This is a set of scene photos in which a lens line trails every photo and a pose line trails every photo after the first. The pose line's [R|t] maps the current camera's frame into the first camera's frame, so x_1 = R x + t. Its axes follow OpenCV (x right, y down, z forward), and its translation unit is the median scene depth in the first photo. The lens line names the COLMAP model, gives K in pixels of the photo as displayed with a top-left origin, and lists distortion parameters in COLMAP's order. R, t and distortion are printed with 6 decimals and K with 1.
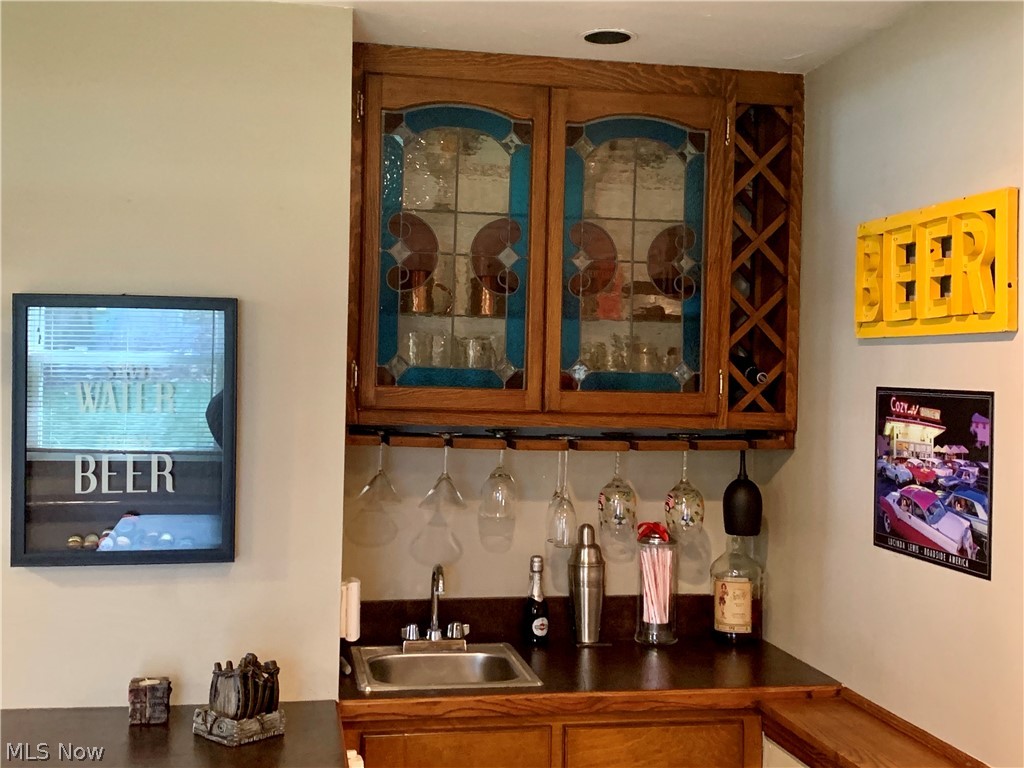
lens RADIAL K [[1226.5, 0, 511.1], [0, 1226.5, 365.5], [0, 0, 1]] dist [0.118841, -0.011454]
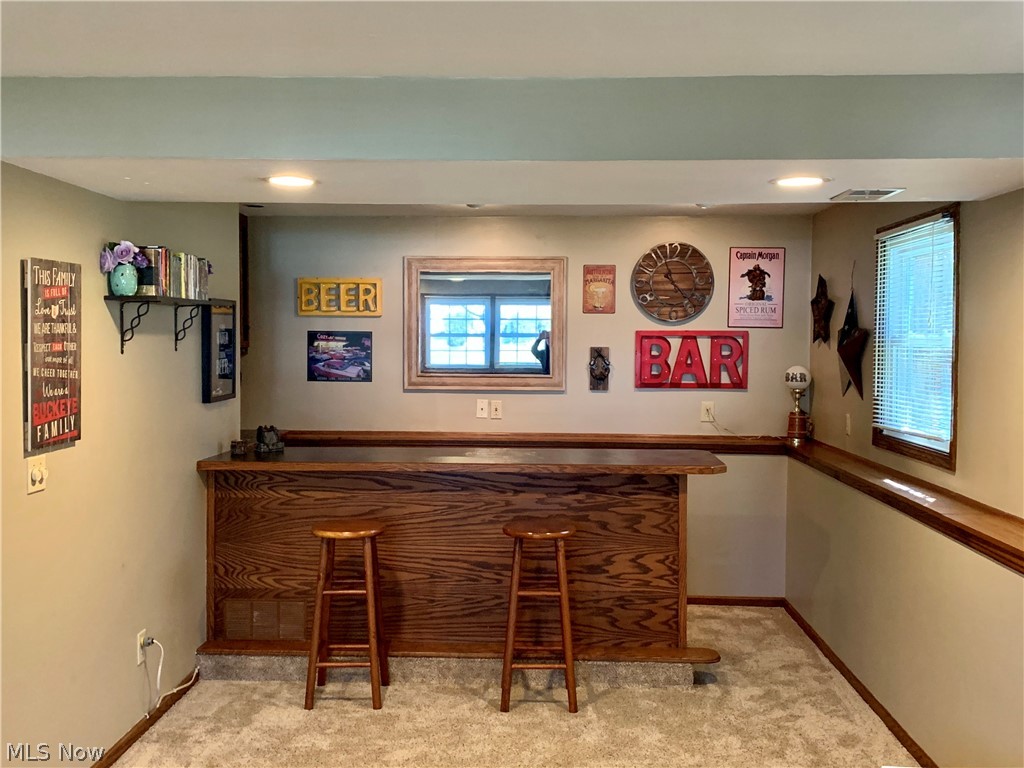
lens RADIAL K [[1064.1, 0, 512.0], [0, 1064.1, 384.0], [0, 0, 1]] dist [0.201675, 0.000805]
pose [[0.213309, -0.057970, 0.975264, -2.295244], [-0.006795, 0.998126, 0.060815, -0.017363], [-0.976961, -0.019599, 0.212515, -0.086255]]
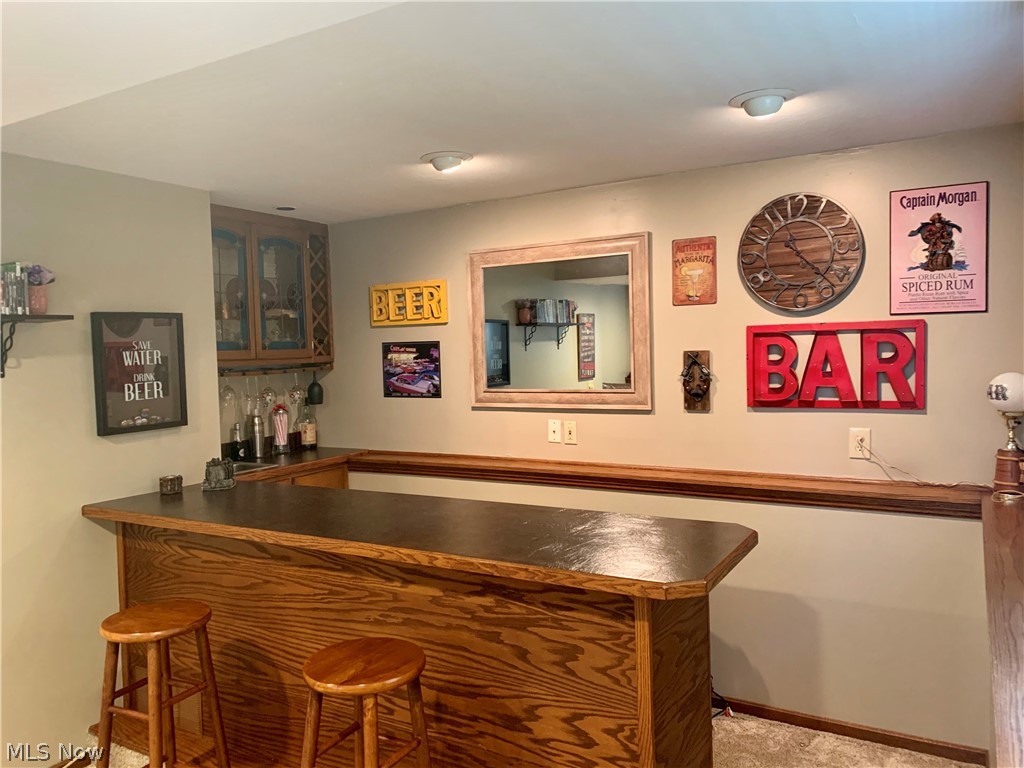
lens RADIAL K [[782.4, 0, 505.2], [0, 782.4, 375.8], [0, 0, 1]] dist [0.051654, -0.056960]
pose [[0.659133, -0.067068, 0.749030, -0.902633], [0.038350, 0.997717, 0.055588, 0.004168], [-0.751048, -0.007915, 0.660201, -0.424048]]
